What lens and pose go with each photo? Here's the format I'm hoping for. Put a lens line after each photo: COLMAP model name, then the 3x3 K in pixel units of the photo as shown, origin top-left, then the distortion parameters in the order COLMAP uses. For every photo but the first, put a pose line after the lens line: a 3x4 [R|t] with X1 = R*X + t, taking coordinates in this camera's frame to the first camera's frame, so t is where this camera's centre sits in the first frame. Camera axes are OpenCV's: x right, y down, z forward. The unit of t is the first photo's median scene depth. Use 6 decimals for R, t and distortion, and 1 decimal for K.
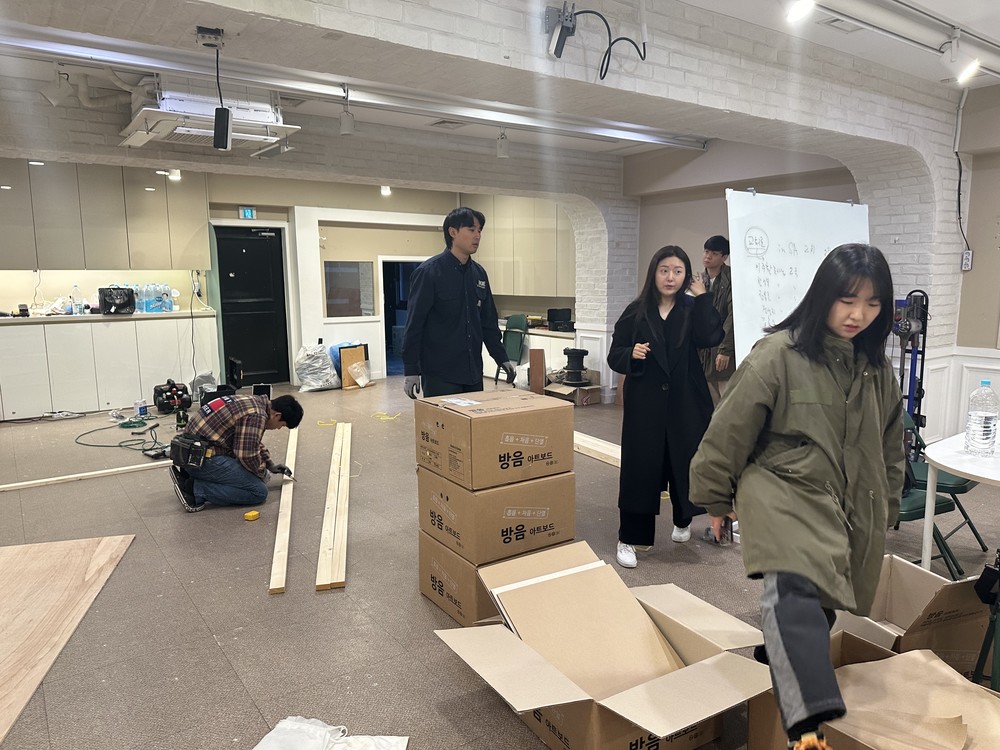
lens RADIAL K [[705.4, 0, 501.7], [0, 705.4, 376.8], [0, 0, 1]] dist [0.002932, -0.002296]
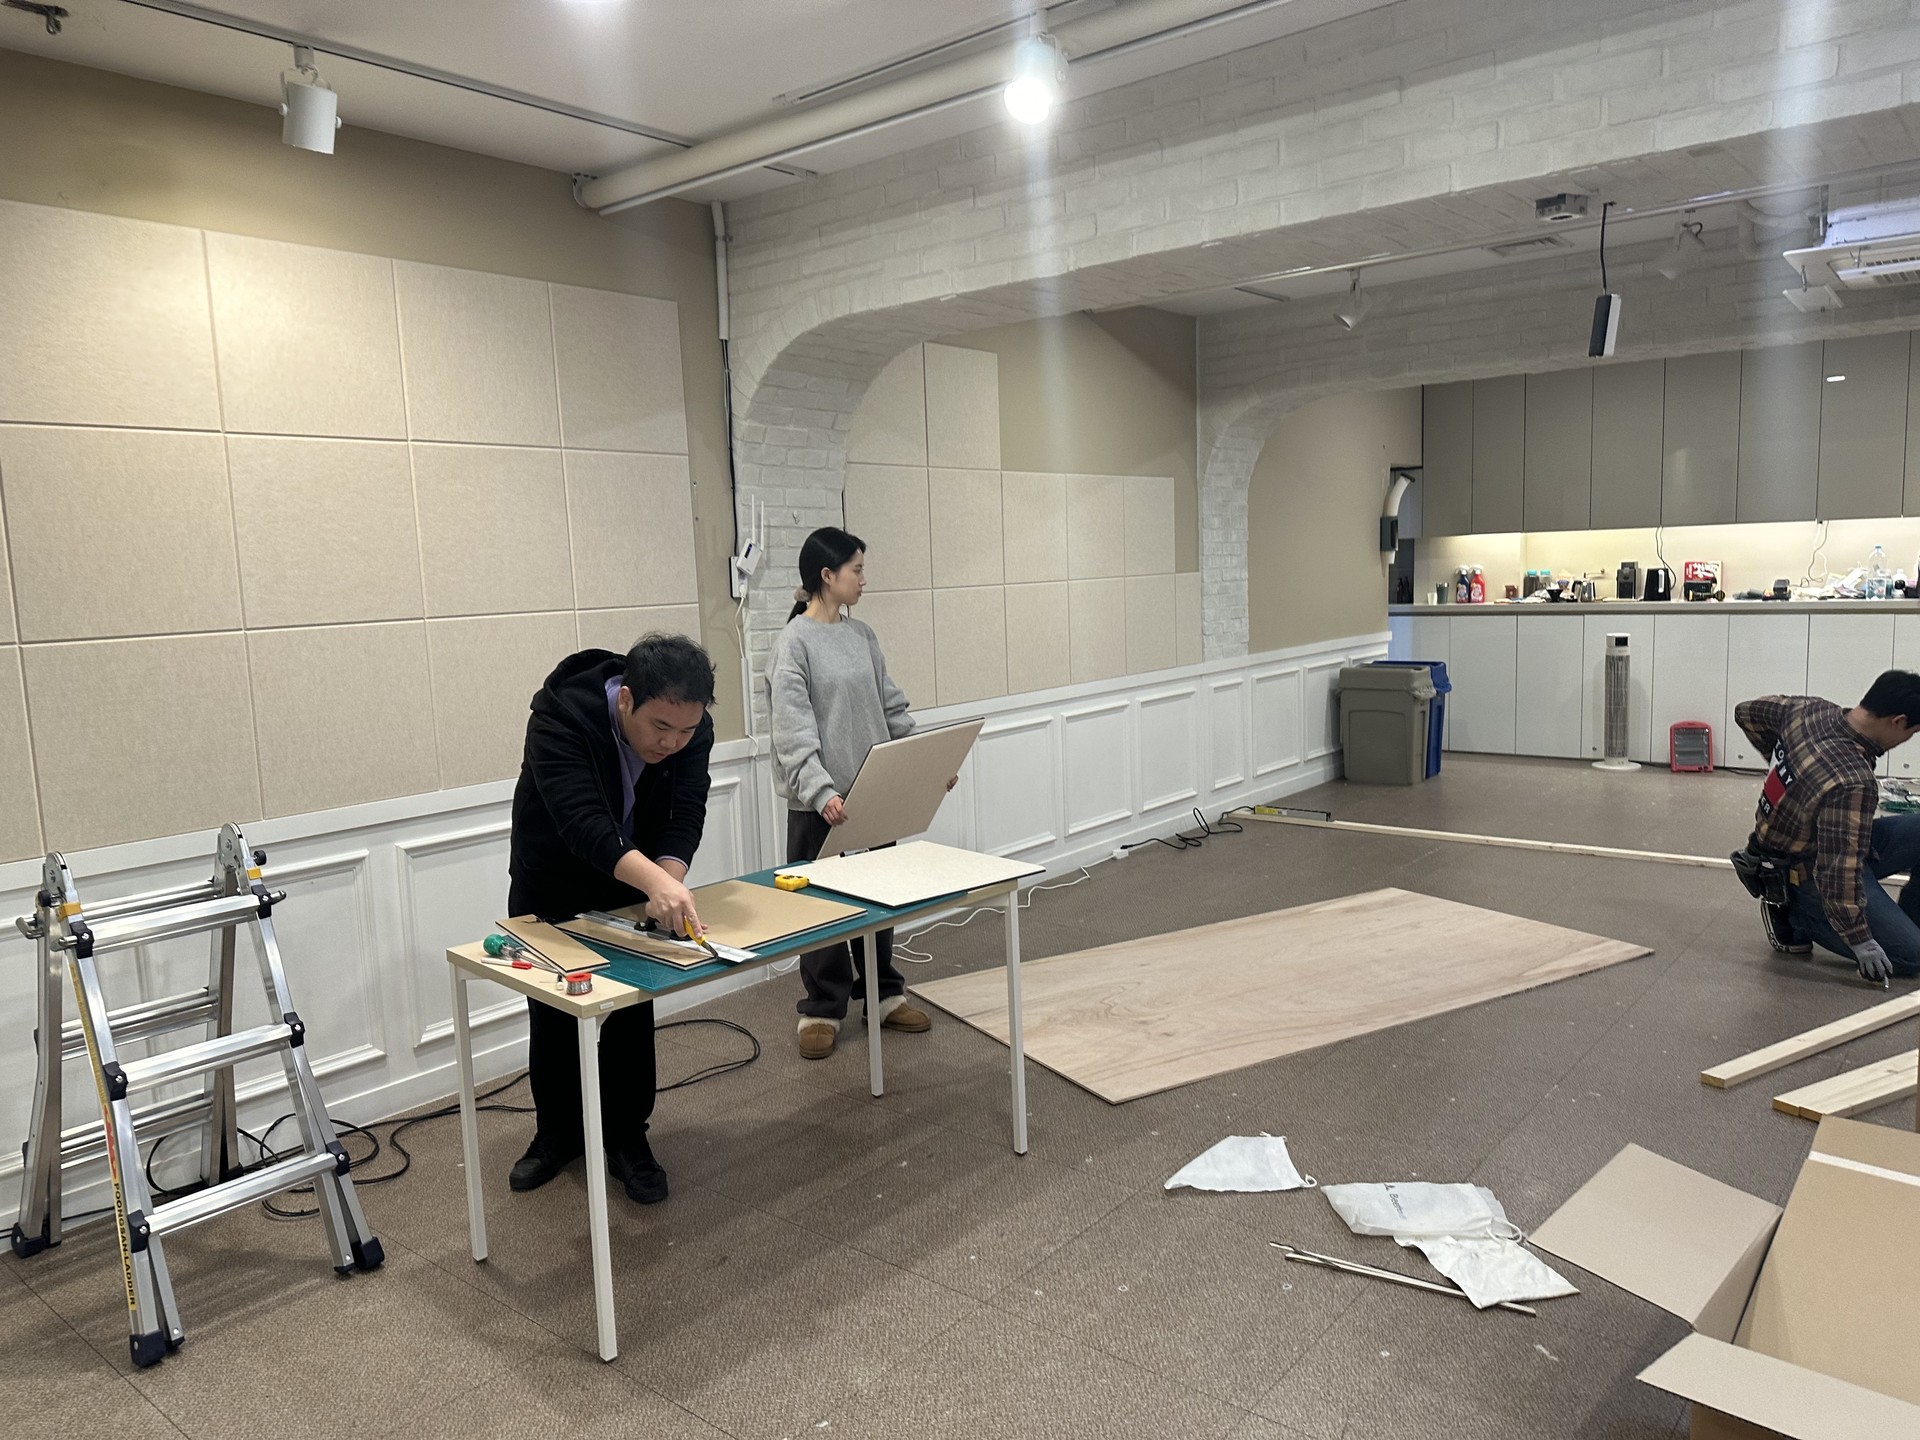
lens RADIAL K [[1354.3, 0, 963.4], [0, 1354.3, 721.7], [0, 0, 1]] dist [0.002932, -0.002296]
pose [[0.251706, 0.110519, -0.961473, 0.436744], [-0.103686, 0.990820, 0.086749, -0.018074], [0.962234, 0.077856, 0.260855, 0.069910]]
